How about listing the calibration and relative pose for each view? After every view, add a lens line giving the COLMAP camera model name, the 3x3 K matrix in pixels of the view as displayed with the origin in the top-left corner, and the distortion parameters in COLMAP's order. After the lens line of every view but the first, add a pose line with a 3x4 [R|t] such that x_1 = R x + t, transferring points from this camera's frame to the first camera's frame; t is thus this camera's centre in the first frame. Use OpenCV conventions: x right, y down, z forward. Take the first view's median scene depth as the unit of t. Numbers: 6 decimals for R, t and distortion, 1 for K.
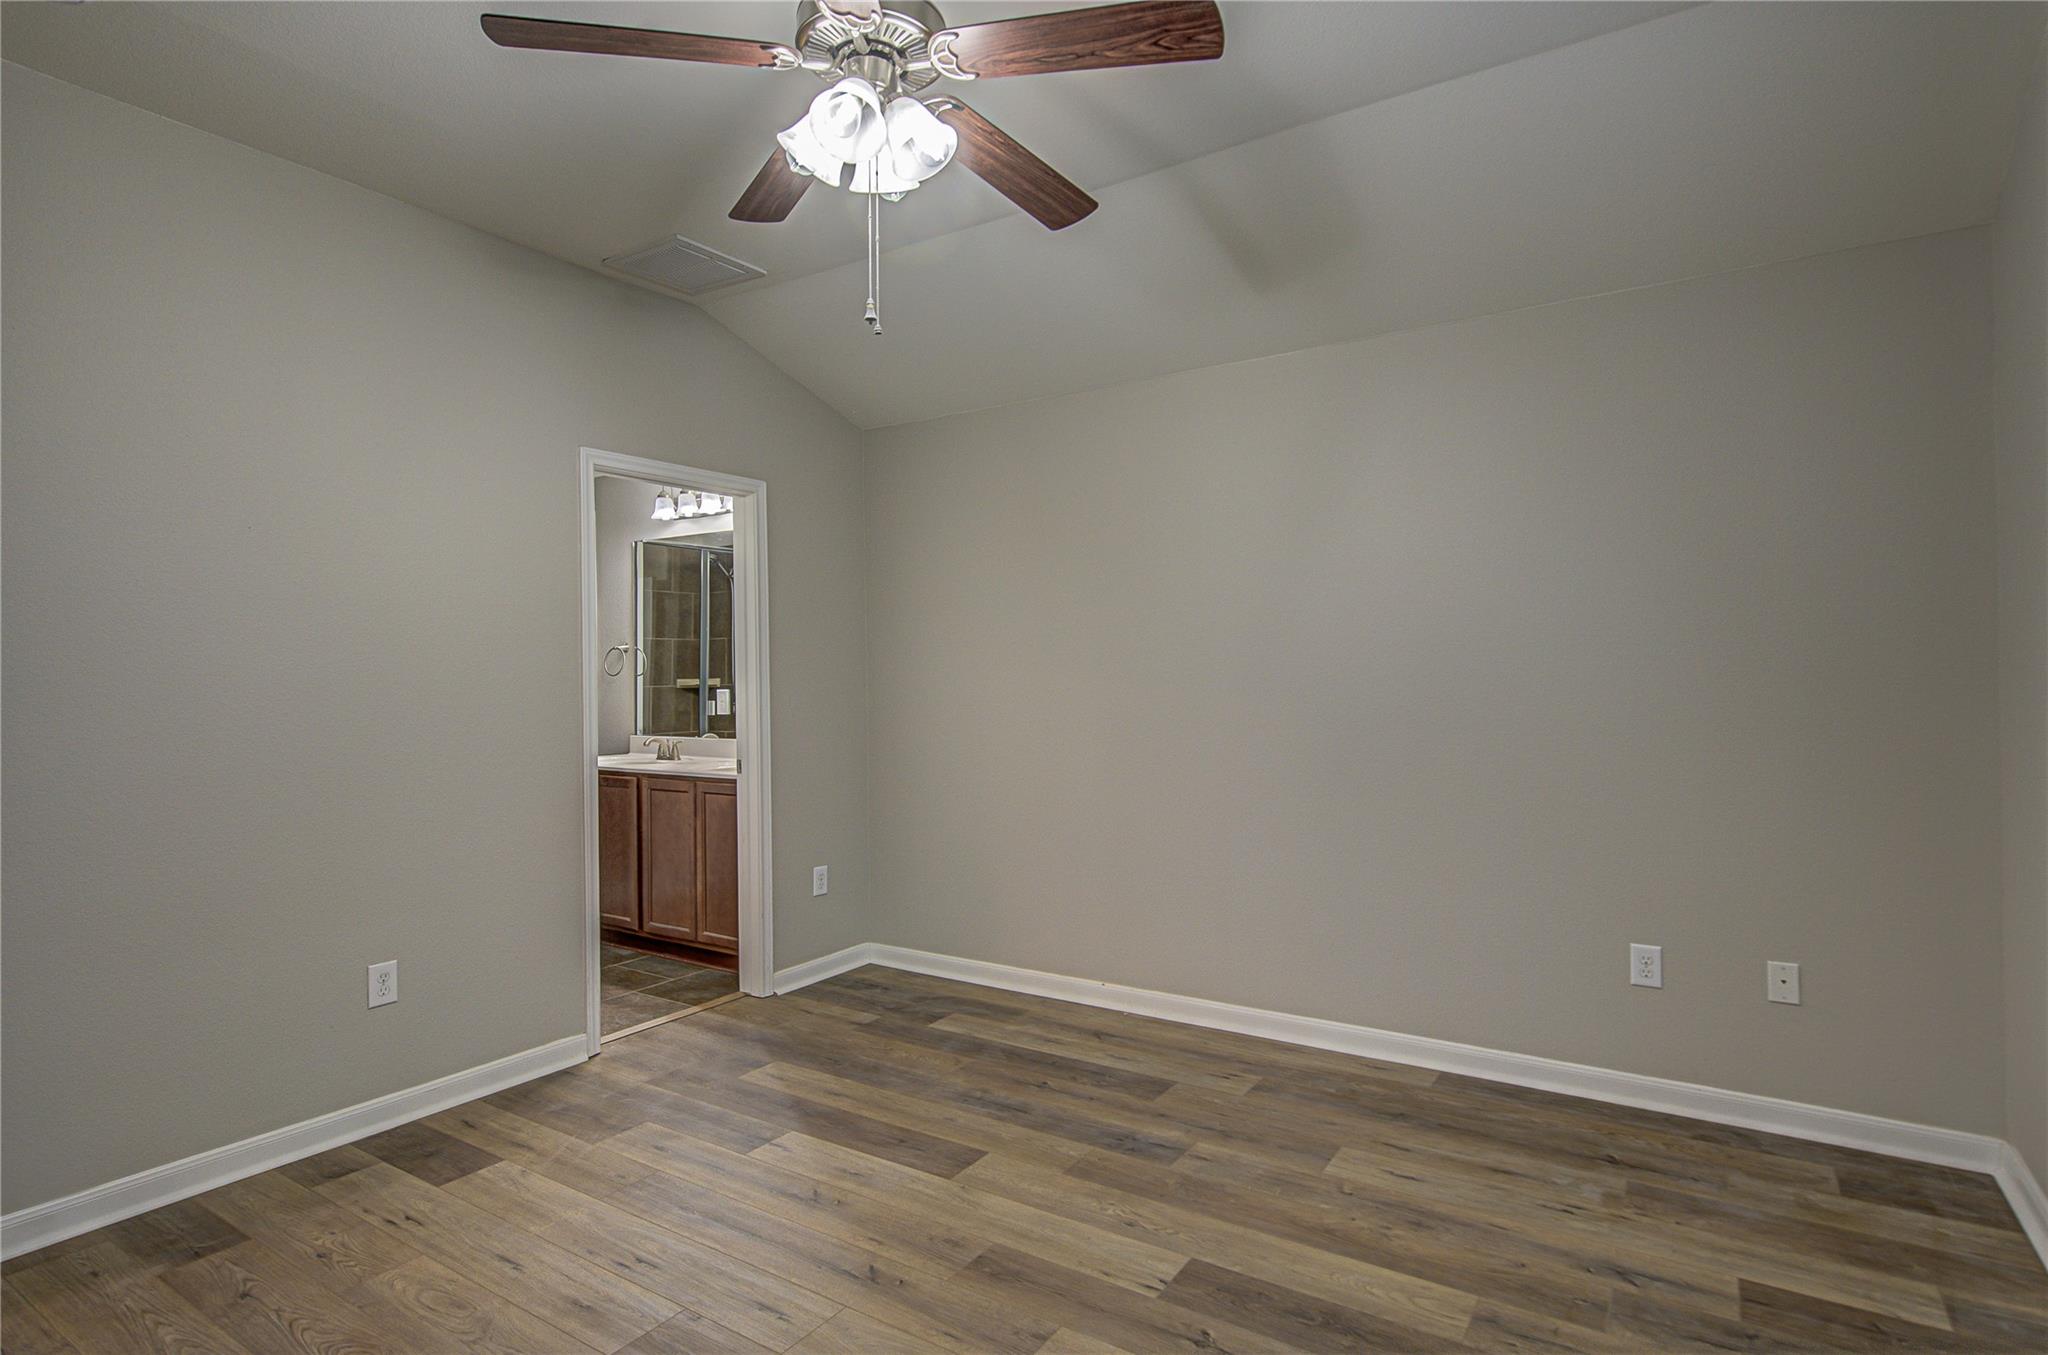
lens RADIAL K [[1060.0, 0, 1029.3], [0, 1060.0, 662.7], [0, 0, 1]] dist [-0.000363, 0.000327]
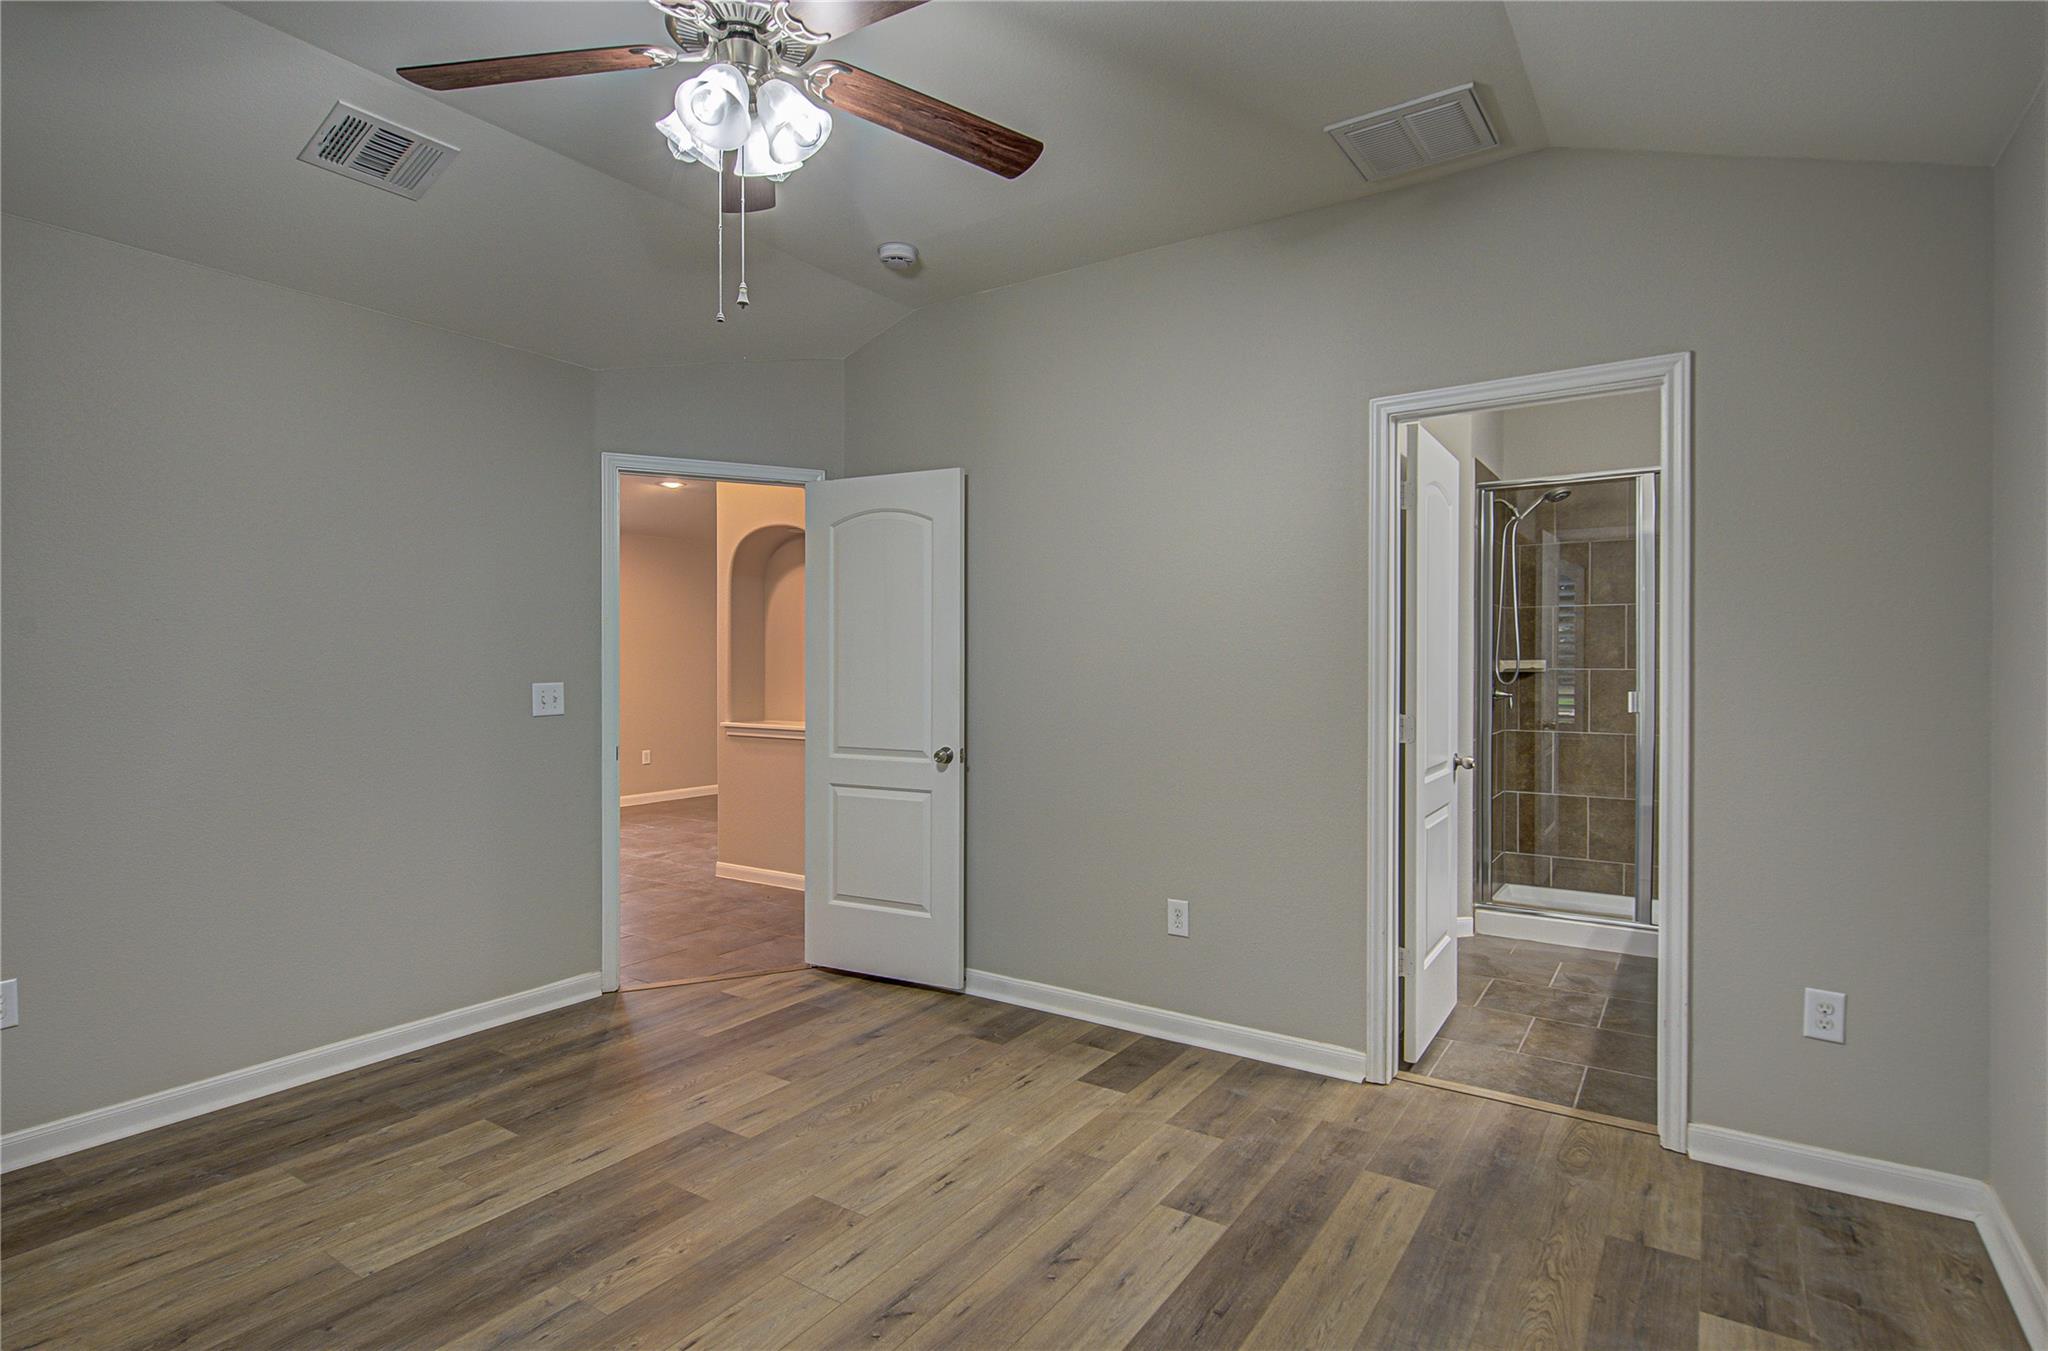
lens RADIAL K [[1060.0, 0, 1008.6], [0, 1060.0, 670.7], [0, 0, 1]] dist [-0.000363, 0.000327]
pose [[-0.032210, 0.019285, -0.999295, 0.535127], [0.013298, 0.999734, 0.018865, 0.004247], [0.999393, -0.012681, -0.032458, 0.808023]]
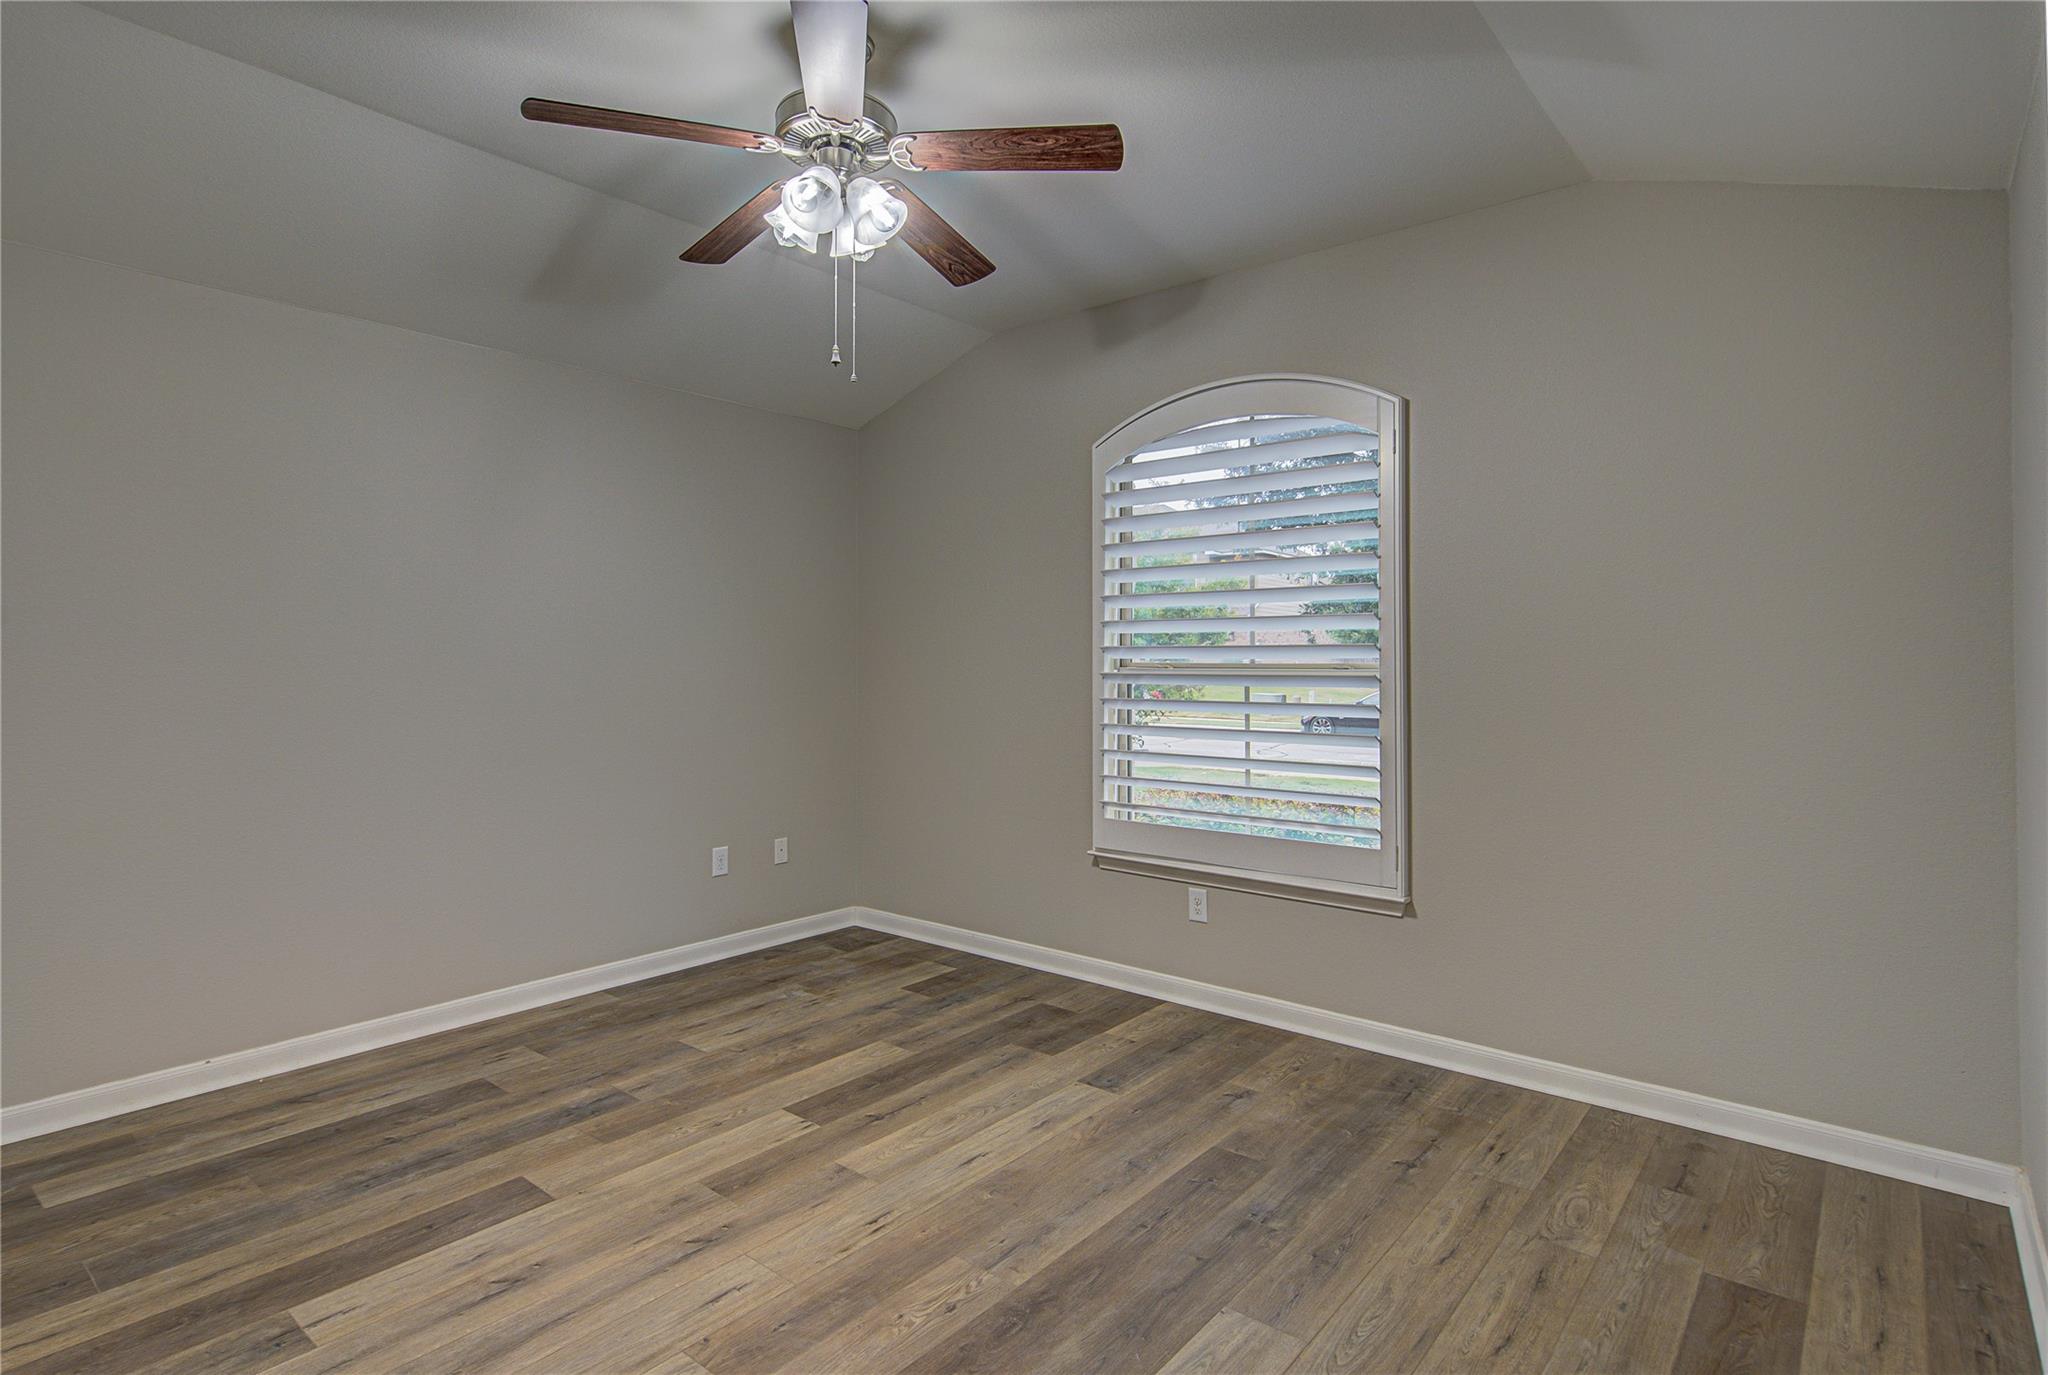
lens RADIAL K [[1060.0, 0, 1040.7], [0, 1060.0, 678.5], [0, 0, 1]] dist [-0.000363, 0.000327]
pose [[0.091053, -0.009658, 0.995799, -0.815193], [-0.013476, 0.999849, 0.010929, 0.008228], [-0.995755, -0.014414, 0.090909, 0.415931]]
